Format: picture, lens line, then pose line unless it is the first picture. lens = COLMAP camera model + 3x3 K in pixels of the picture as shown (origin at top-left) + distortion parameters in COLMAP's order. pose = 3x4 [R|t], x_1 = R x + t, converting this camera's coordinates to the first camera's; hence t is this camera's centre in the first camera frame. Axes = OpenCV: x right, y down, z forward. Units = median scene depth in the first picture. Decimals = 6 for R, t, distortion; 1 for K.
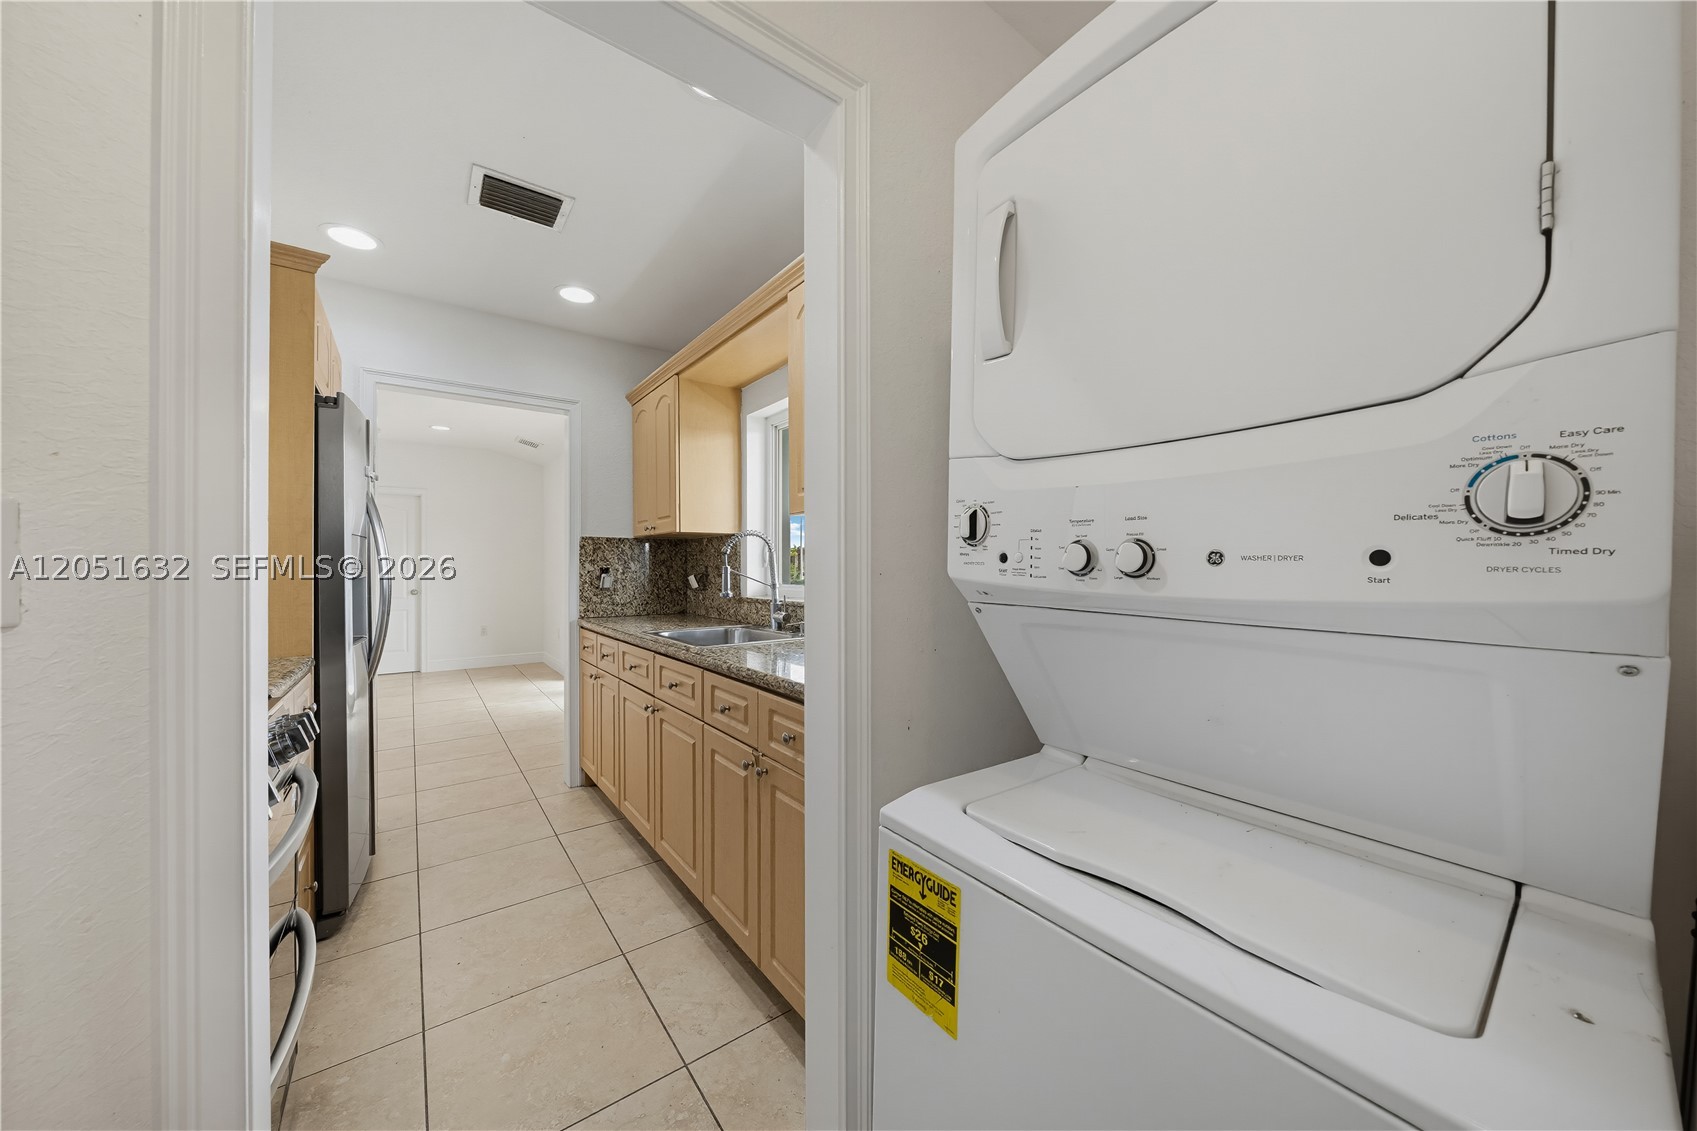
lens RADIAL K [[589.4, 0, 843.5], [0, 589.4, 571.5], [0, 0, 1]] dist [-0.003590, 0.000113]
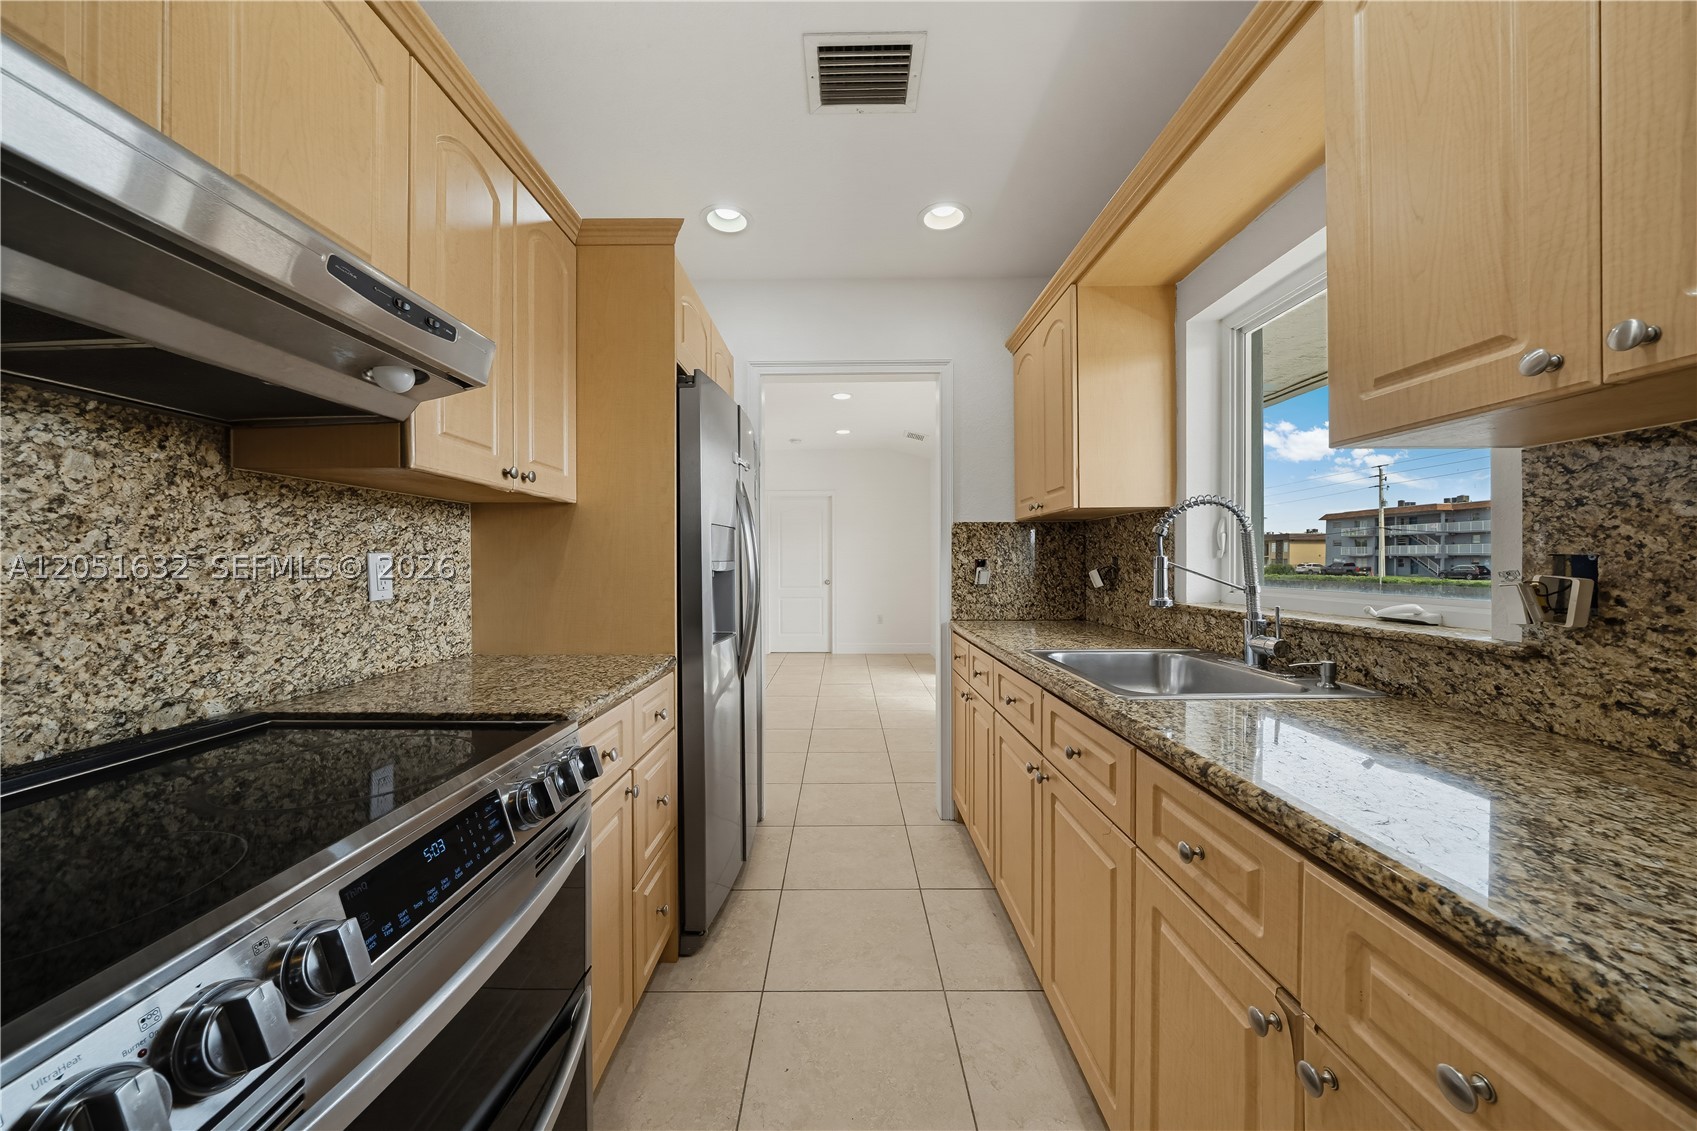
lens RADIAL K [[589.4, 0, 842.2], [0, 589.4, 560.0], [0, 0, 1]] dist [-0.003590, 0.000113]
pose [[0.804299, -0.002033, -0.594221, -0.087853], [-0.002585, 0.999973, -0.006920, 0.000397], [0.594219, 0.007102, 0.804272, 0.270559]]
